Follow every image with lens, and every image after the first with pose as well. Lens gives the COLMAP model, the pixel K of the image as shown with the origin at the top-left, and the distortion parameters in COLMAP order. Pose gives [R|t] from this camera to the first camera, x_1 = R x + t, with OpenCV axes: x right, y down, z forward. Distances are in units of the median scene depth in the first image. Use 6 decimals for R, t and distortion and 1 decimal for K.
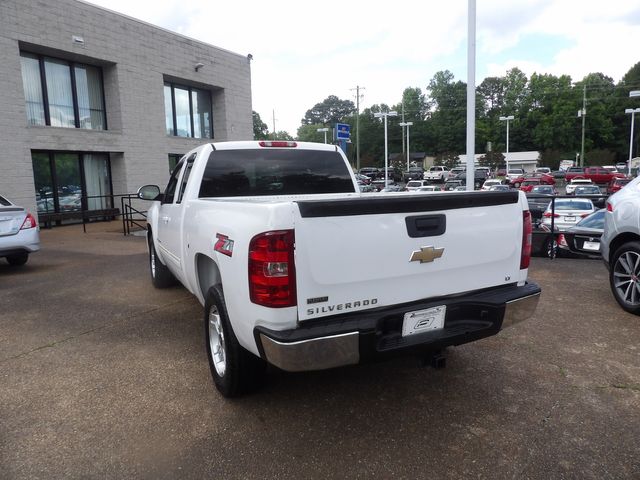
lens RADIAL K [[450.3, 0, 320.5], [0, 450.3, 235.3], [0, 0, 1]] dist [-0.013648, 0.021964]
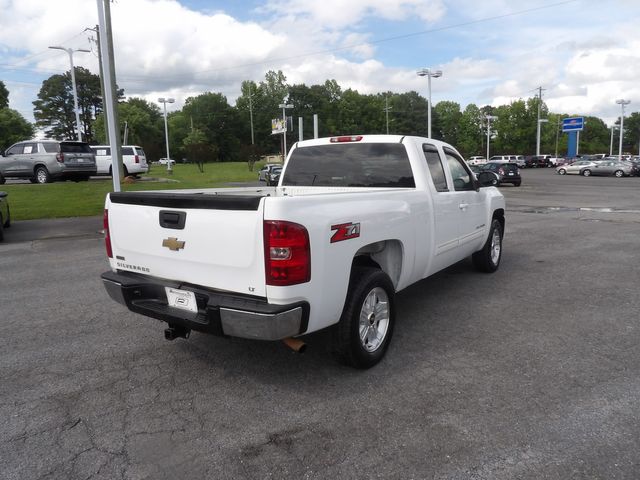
lens RADIAL K [[450.3, 0, 323.2], [0, 450.3, 229.3], [0, 0, 1]] dist [-0.013648, 0.021964]
pose [[0.503098, 0.134203, -0.853746, 1.111431], [-0.104293, 0.990078, 0.094176, -0.114084], [0.857913, 0.041660, 0.512103, 0.554303]]
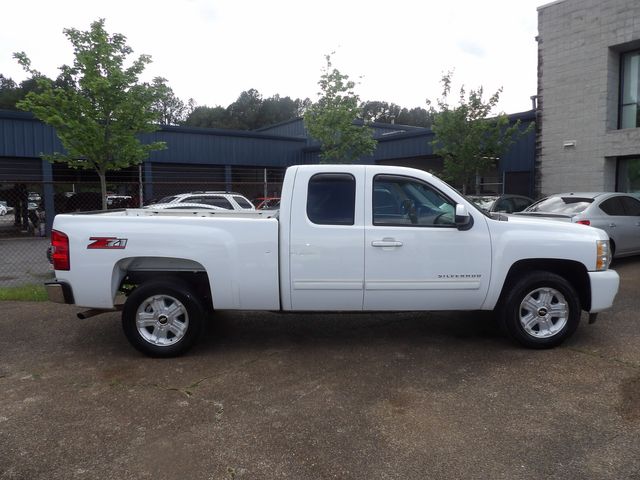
lens RADIAL K [[450.3, 0, 323.8], [0, 450.3, 232.6], [0, 0, 1]] dist [-0.013648, 0.021964]
pose [[-0.399009, 0.110197, -0.910301, 1.261818], [-0.095207, 0.982408, 0.160658, -0.316189], [0.911991, 0.150771, -0.381498, 2.068765]]
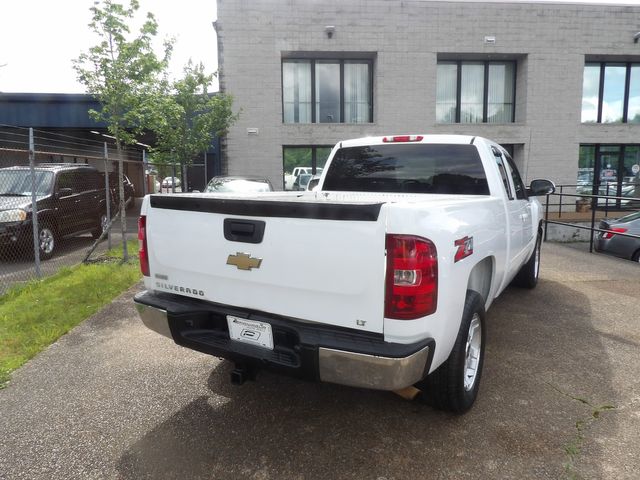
lens RADIAL K [[450.3, 0, 326.5], [0, 450.3, 234.3], [0, 0, 1]] dist [-0.013648, 0.021964]
pose [[0.555613, 0.135584, -0.820312, 0.834438], [-0.119992, 0.989362, 0.082252, -0.084086], [0.822737, 0.052730, 0.565971, 0.464048]]
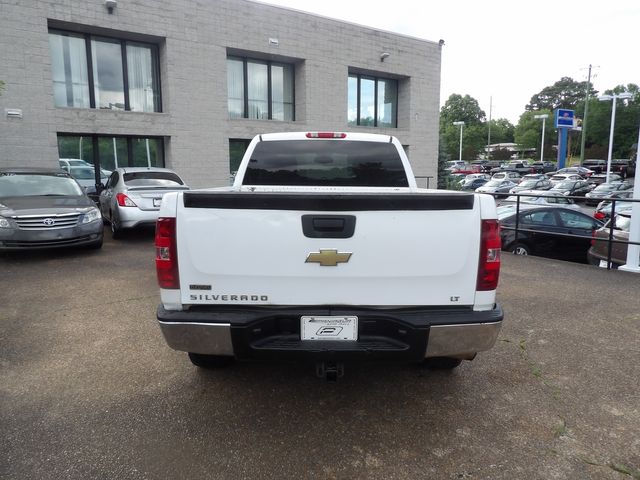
lens RADIAL K [[450.3, 0, 323.7], [0, 450.3, 235.6], [0, 0, 1]] dist [-0.013648, 0.021964]
pose [[0.899754, 0.094278, -0.426092, 0.470601], [-0.083573, 0.995539, 0.043799, -0.031411], [0.428321, -0.003799, 0.903619, 0.123361]]
